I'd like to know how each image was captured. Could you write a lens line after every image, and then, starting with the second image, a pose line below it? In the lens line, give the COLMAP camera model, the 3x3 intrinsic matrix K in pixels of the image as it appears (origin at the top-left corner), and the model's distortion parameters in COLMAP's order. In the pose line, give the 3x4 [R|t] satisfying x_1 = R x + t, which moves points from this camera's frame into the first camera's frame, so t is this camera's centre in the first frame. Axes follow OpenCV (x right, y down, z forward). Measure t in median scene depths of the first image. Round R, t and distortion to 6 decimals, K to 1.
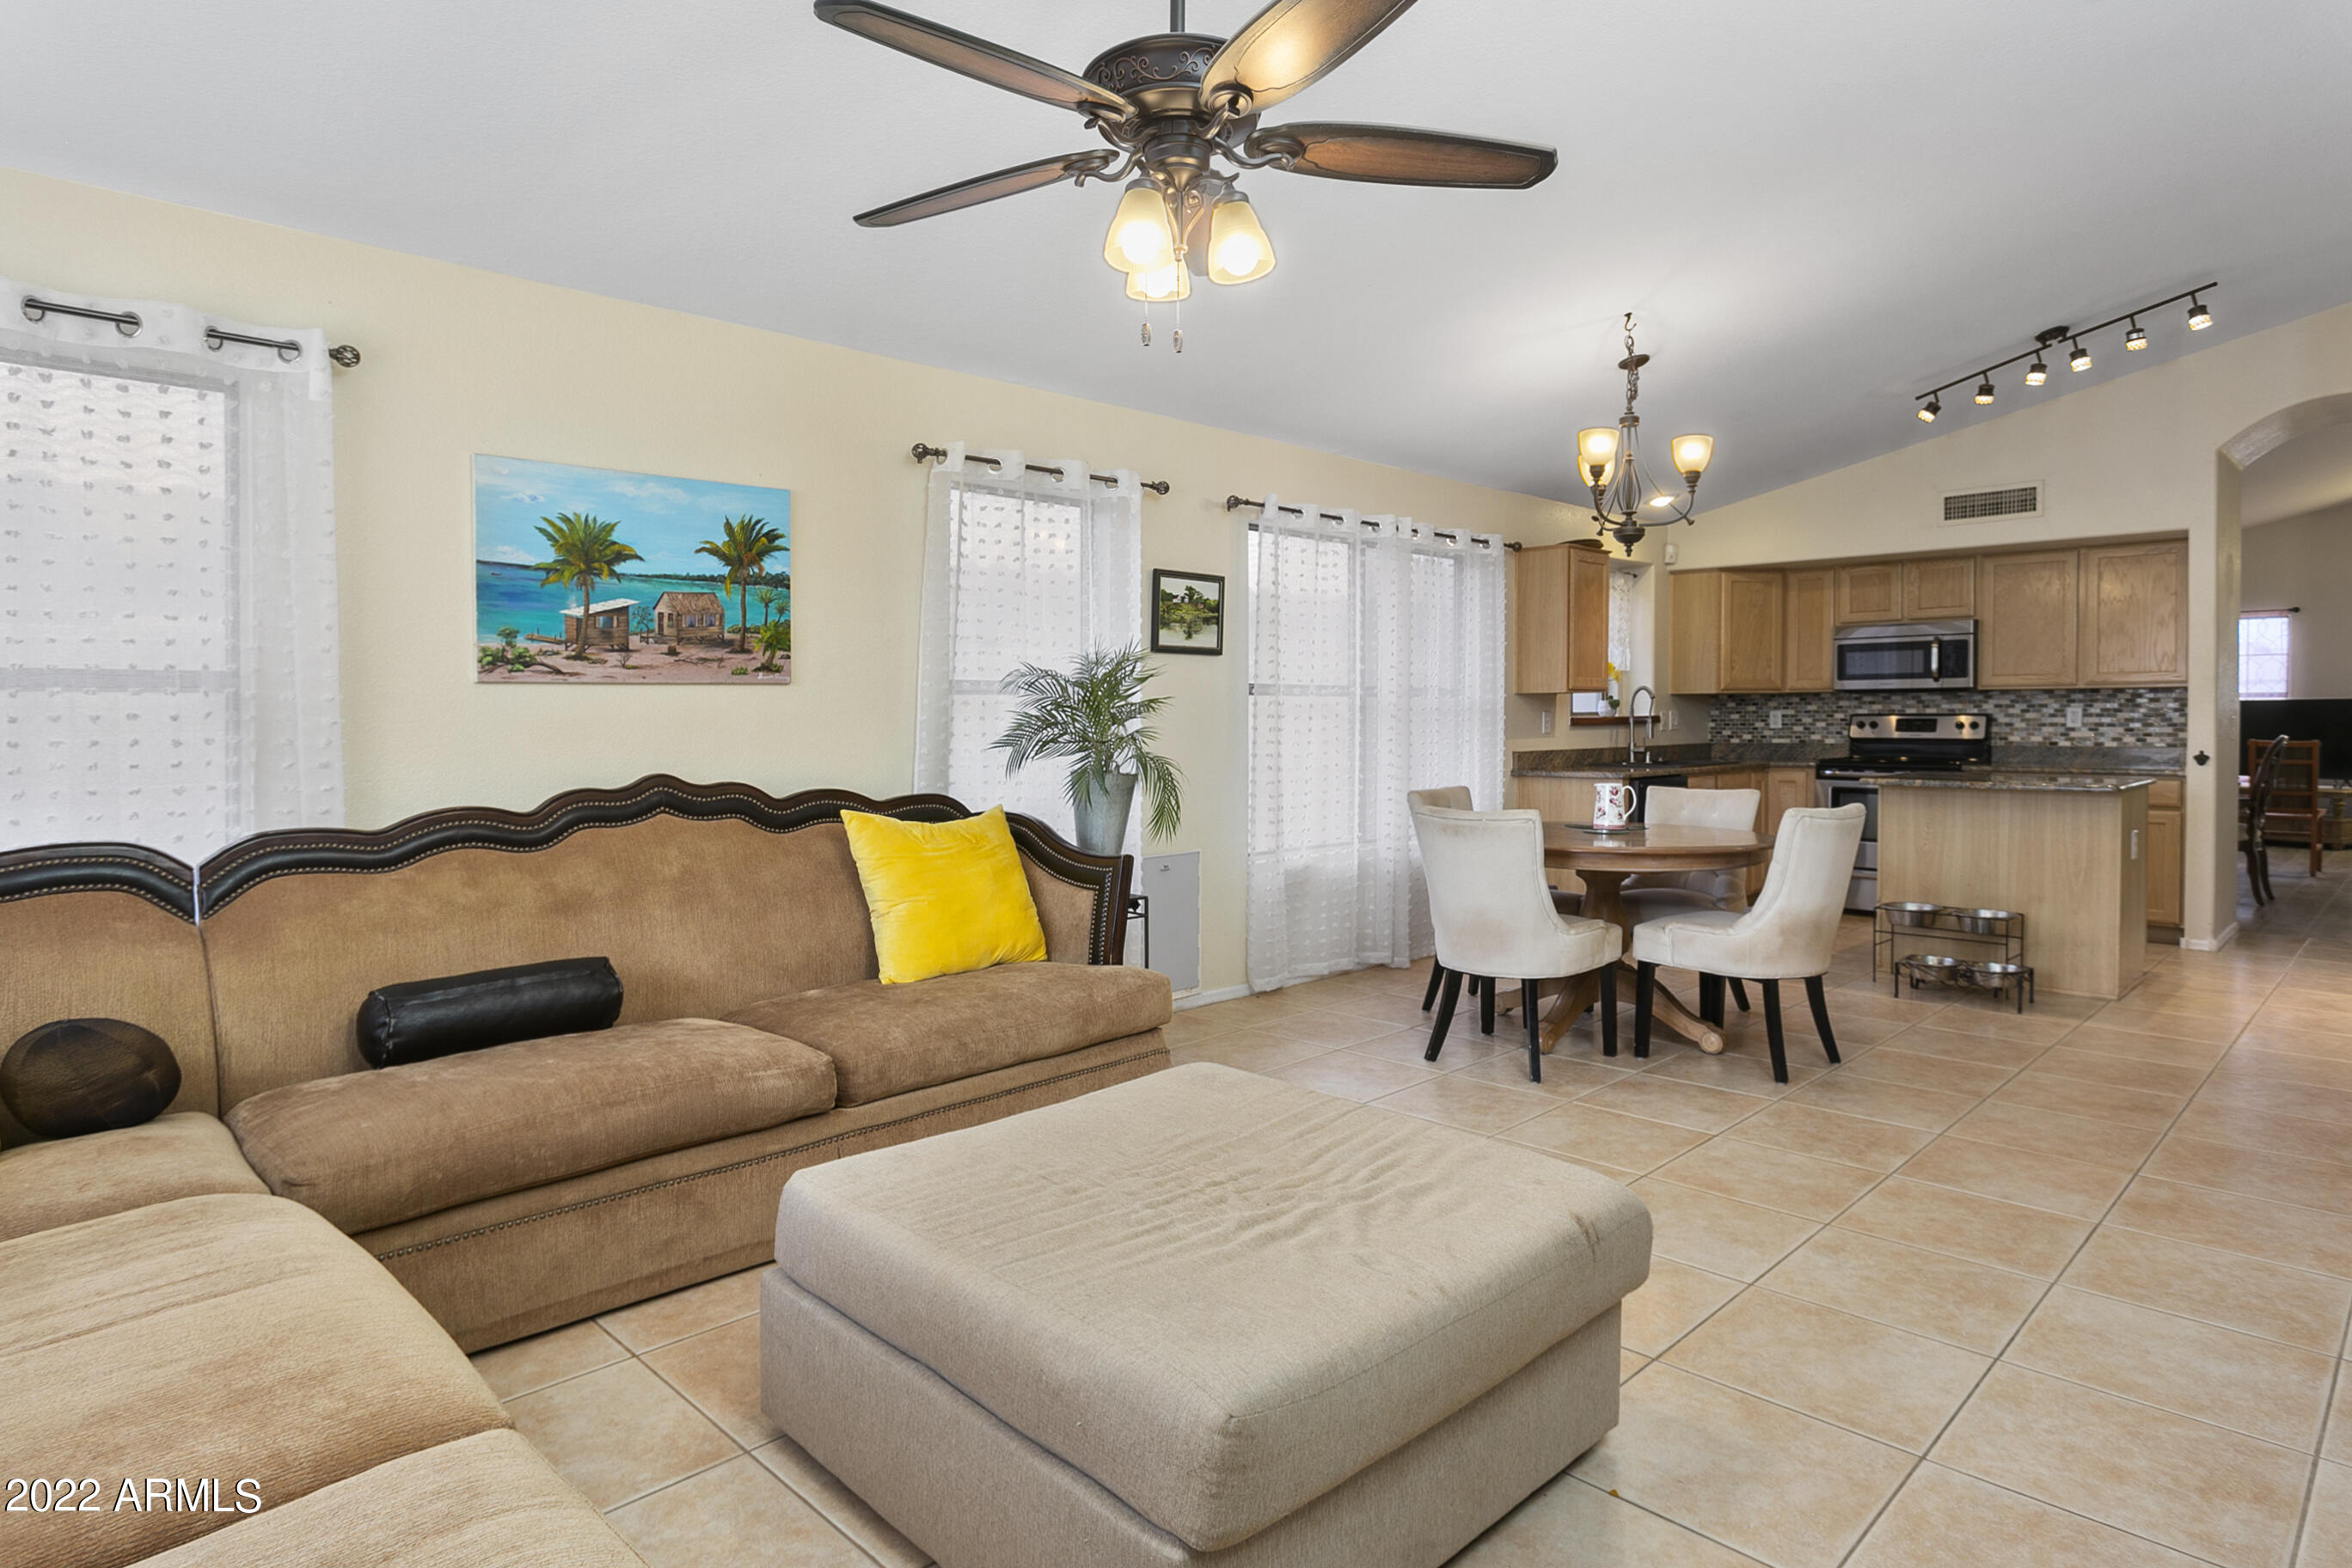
lens RADIAL K [[1402.7, 0, 1111.9], [0, 1402.7, 742.1], [0, 0, 1]] dist [0.018421, -0.004888]
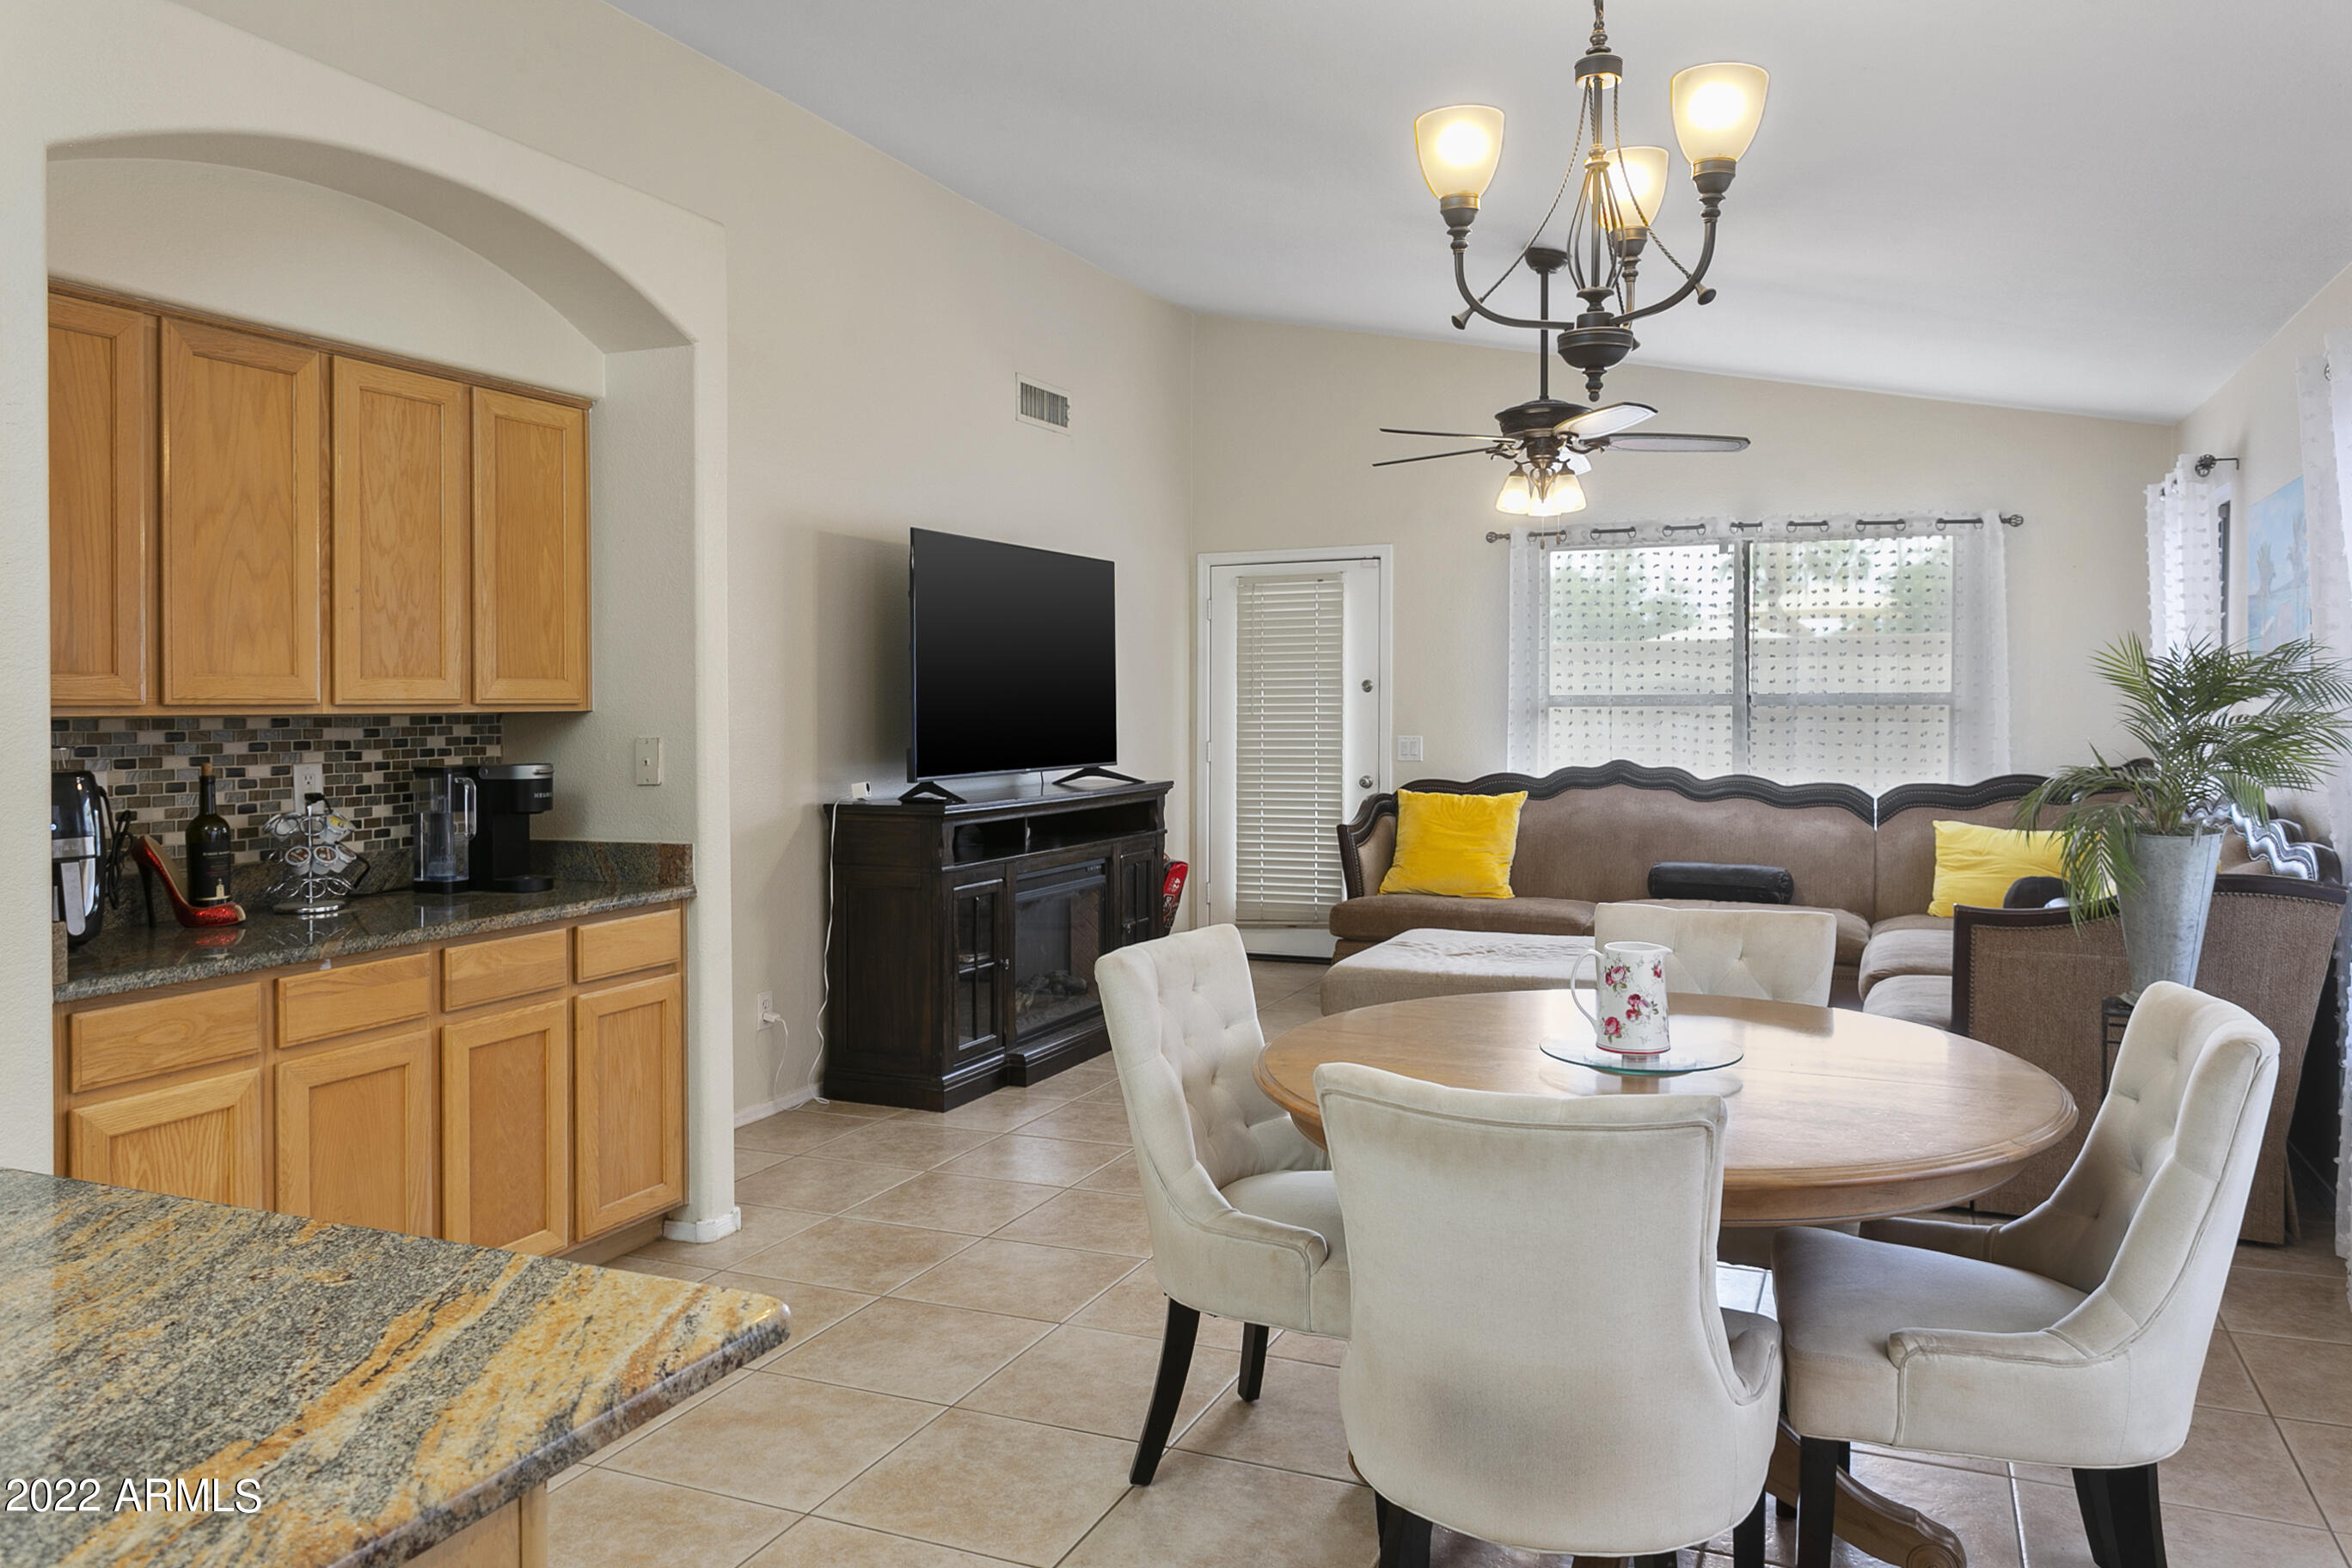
lens RADIAL K [[1645.8, 0, 1118.9], [0, 1645.8, 775.2], [0, 0, 1]] dist [-0.005387, 0.003612]
pose [[-0.941520, 0.027431, -0.335840, 0.463415], [0.005424, 0.997786, 0.066290, -0.037361], [0.336914, 0.060591, -0.939584, 0.995950]]
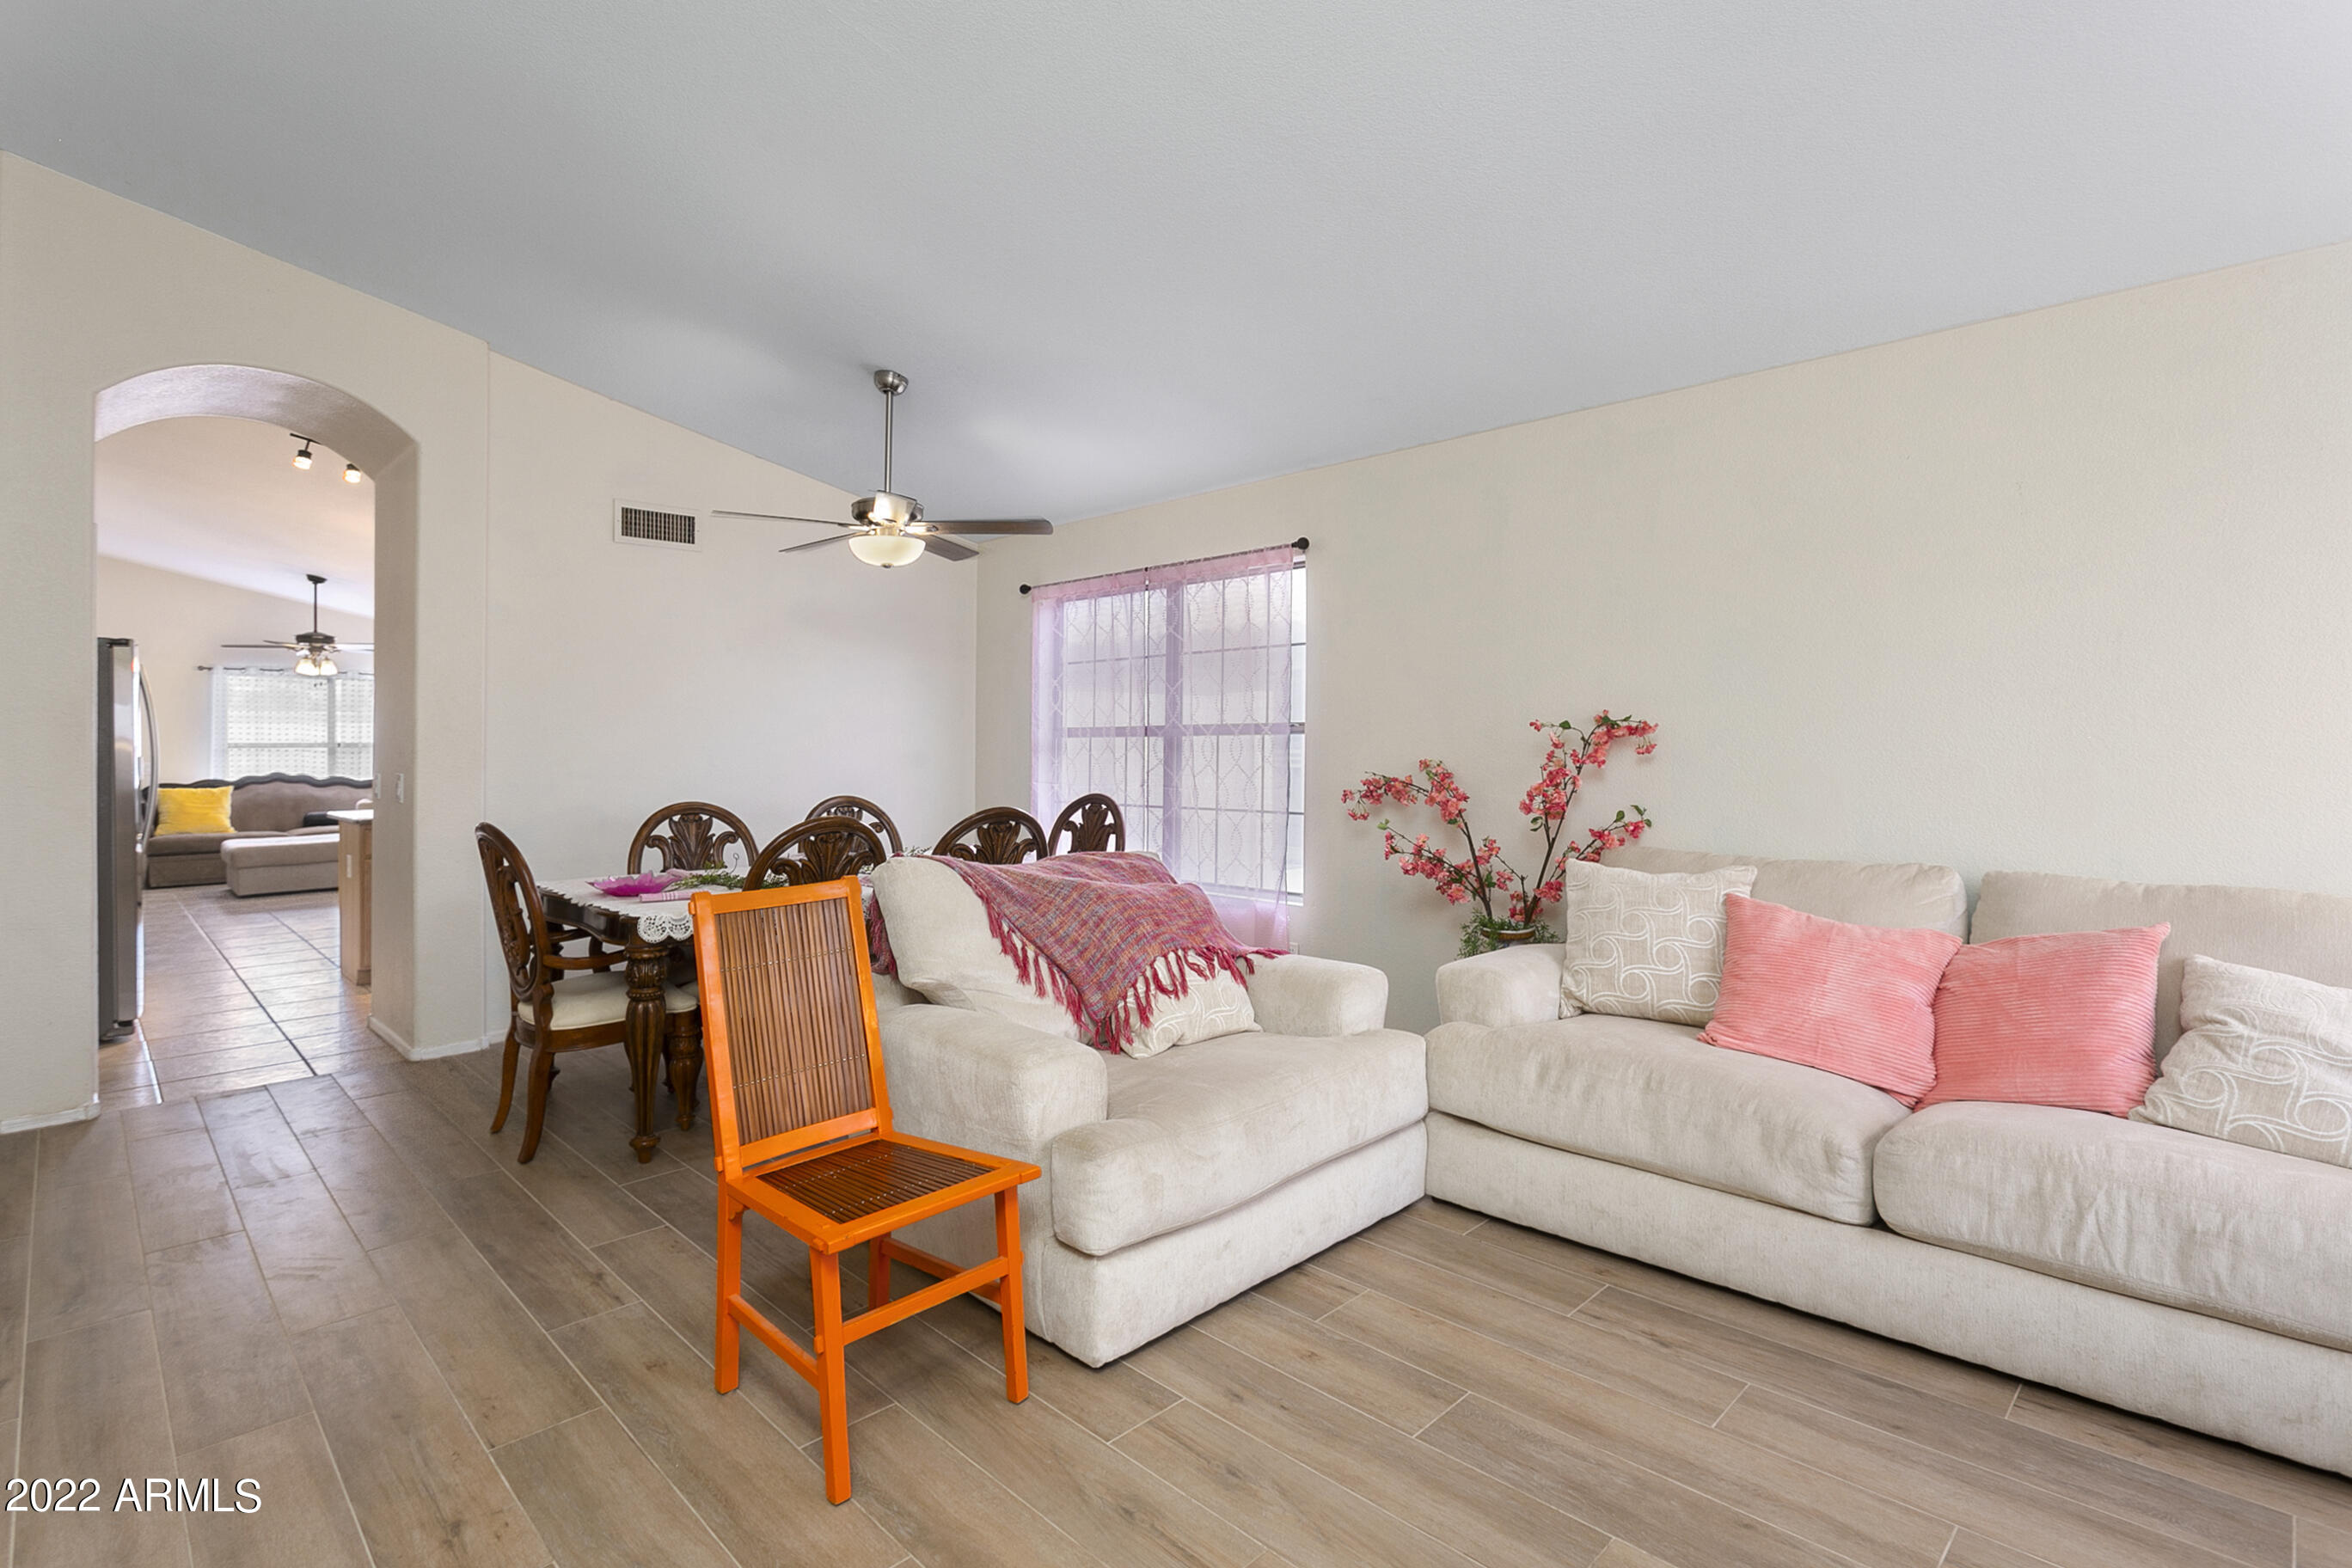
lens RADIAL K [[1130.8, 0, 1169.0], [0, 1130.8, 747.1], [0, 0, 1]] dist [-0.005701, -0.001942]
pose [[-0.009648, 0.003589, -0.999947, 1.394696], [-0.017751, 0.999835, 0.003760, -0.039831], [0.999796, 0.017786, -0.009582, 1.408061]]
